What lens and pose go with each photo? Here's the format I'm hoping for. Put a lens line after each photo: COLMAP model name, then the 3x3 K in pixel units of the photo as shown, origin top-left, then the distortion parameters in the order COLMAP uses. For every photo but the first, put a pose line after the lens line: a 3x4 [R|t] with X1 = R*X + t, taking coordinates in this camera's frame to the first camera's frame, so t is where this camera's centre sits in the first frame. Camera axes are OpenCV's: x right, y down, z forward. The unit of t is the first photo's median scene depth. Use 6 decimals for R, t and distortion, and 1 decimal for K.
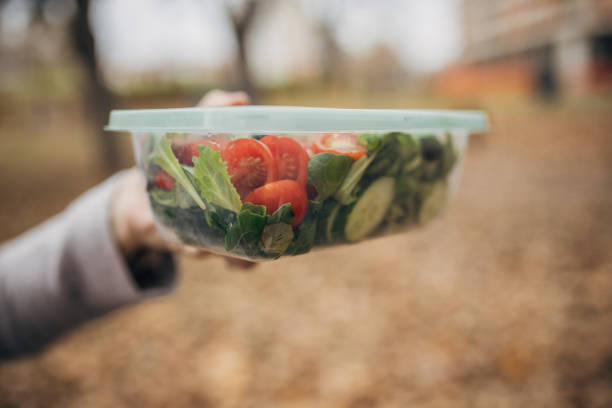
lens RADIAL K [[584.9, 0, 306.0], [0, 584.9, 204.0], [0, 0, 1]] dist [-0.006227, -0.001862]
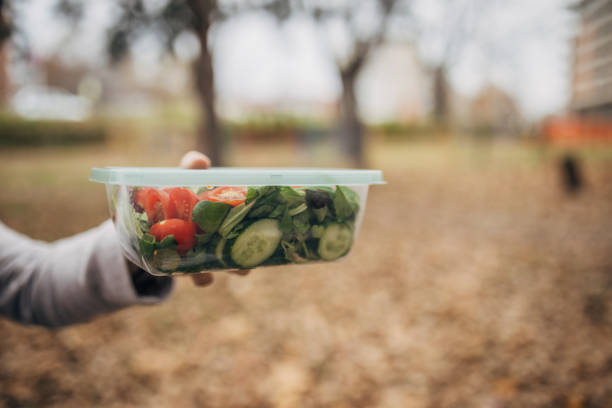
lens RADIAL K [[584.9, 0, 306.0], [0, 584.9, 204.0], [0, 0, 1]] dist [-0.006227, -0.001862]
pose [[0.952079, 0.030526, -0.304326, 0.636169], [-0.047856, 0.997620, -0.049649, -0.019848], [0.302086, 0.061834, 0.951273, -0.235388]]
